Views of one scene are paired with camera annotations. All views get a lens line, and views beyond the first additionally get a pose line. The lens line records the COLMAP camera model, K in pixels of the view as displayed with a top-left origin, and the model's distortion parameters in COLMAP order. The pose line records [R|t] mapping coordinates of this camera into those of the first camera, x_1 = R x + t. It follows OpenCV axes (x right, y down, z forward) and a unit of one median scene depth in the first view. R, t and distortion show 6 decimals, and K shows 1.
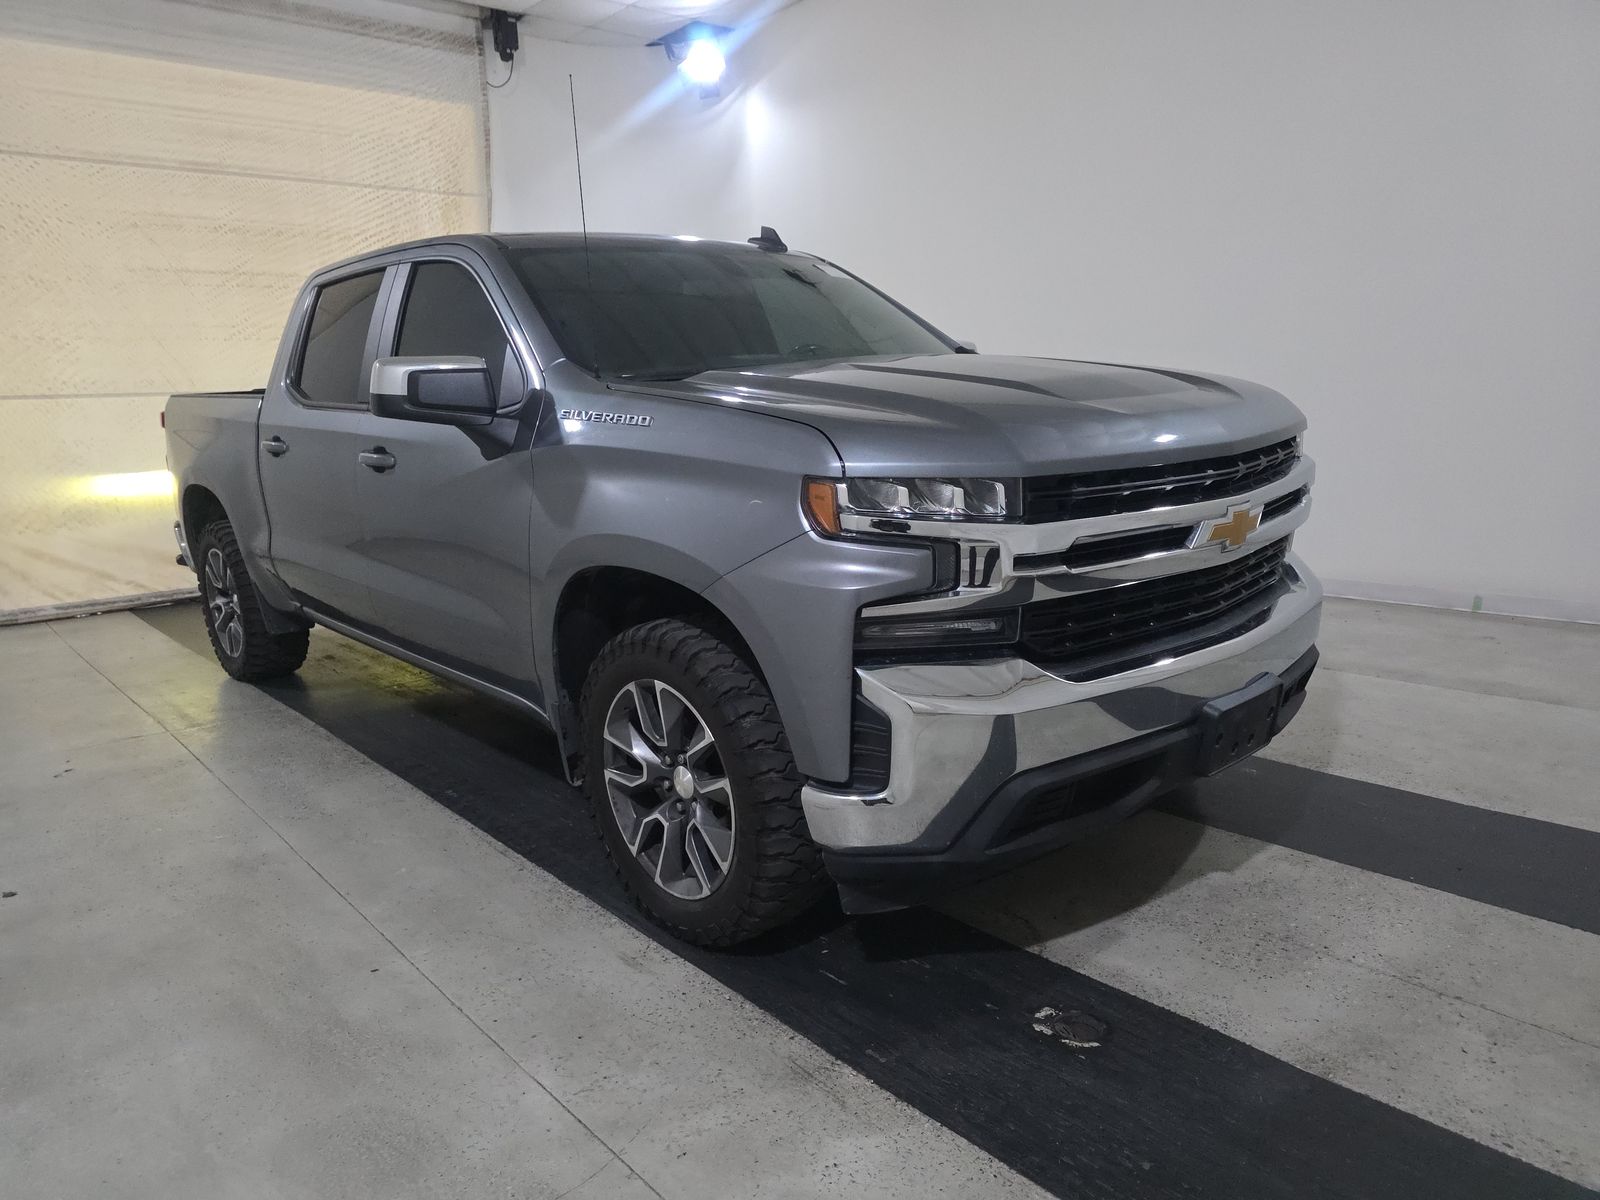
lens RADIAL K [[1080.4, 0, 796.9], [0, 1080.4, 601.8], [0, 0, 1]] dist [0.033668, -0.030460]
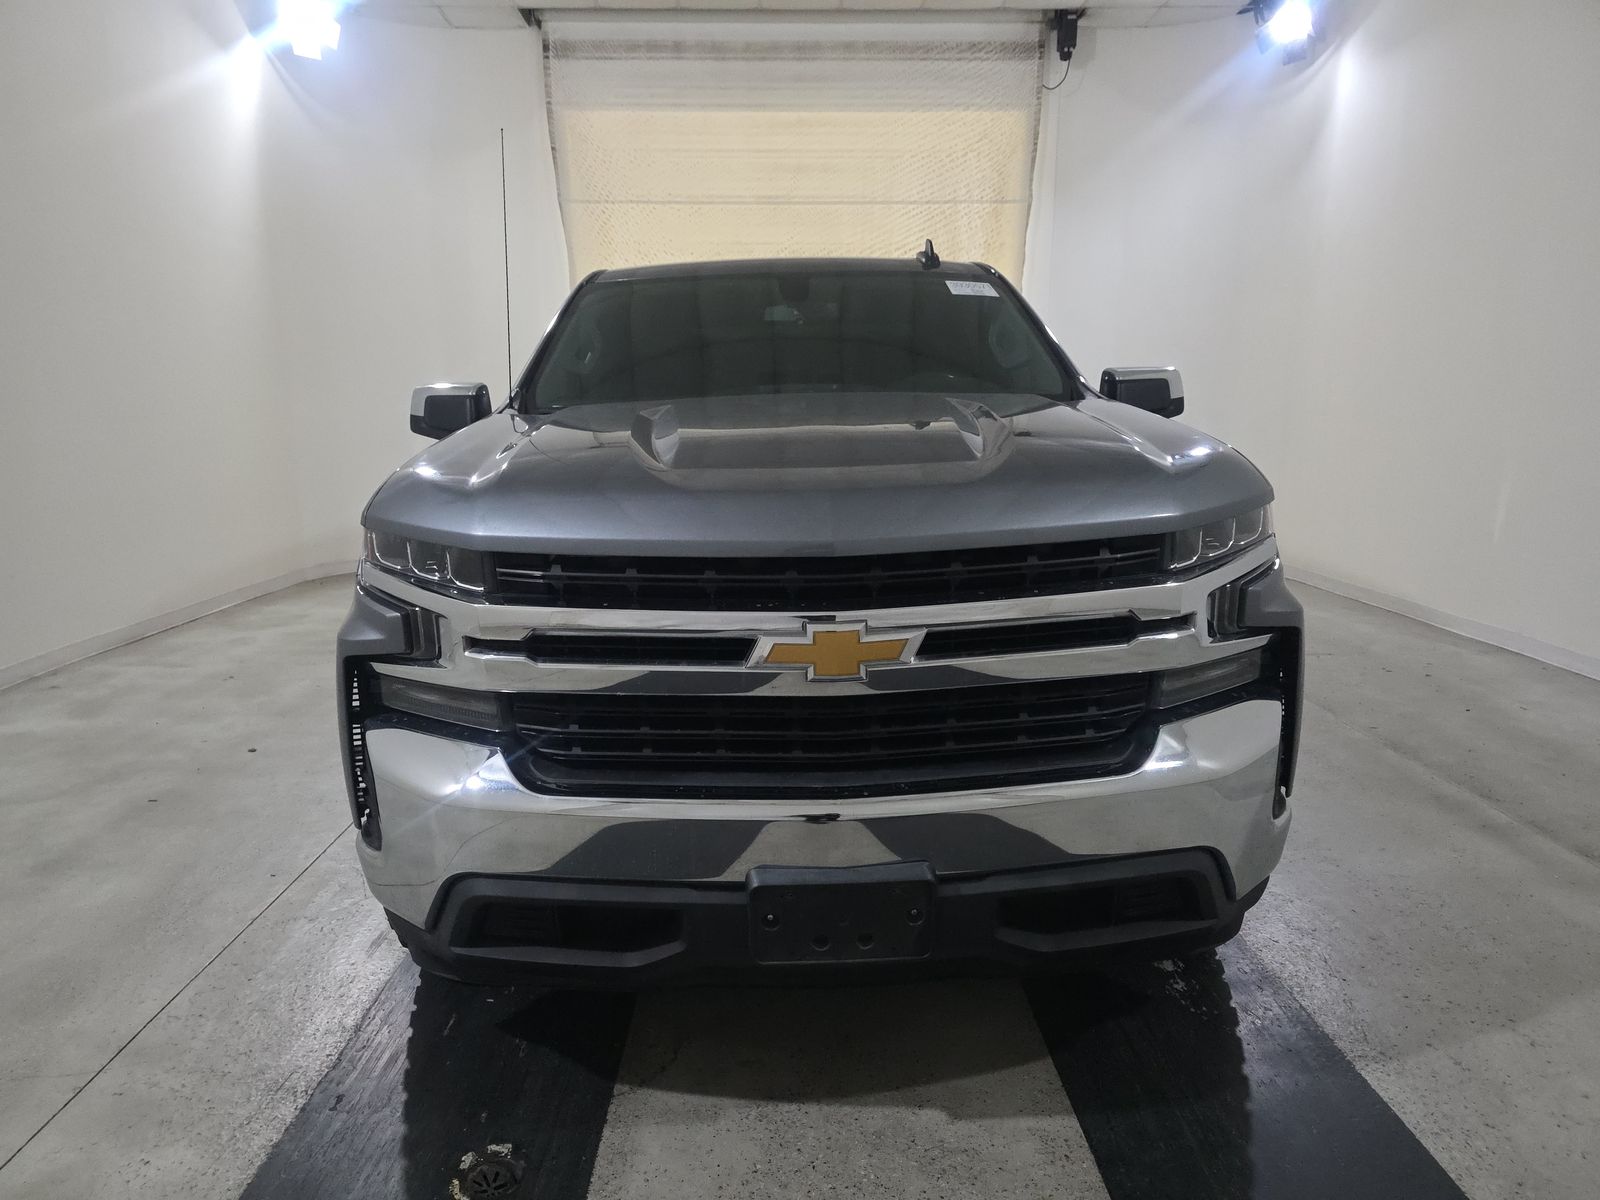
lens RADIAL K [[1080.4, 0, 790.4], [0, 1080.4, 597.9], [0, 0, 1]] dist [0.033668, -0.030460]
pose [[0.762867, 0.151623, -0.628526, 0.244303], [-0.149188, 0.987161, 0.057063, -0.041552], [0.629108, 0.050237, 0.775693, 0.117826]]
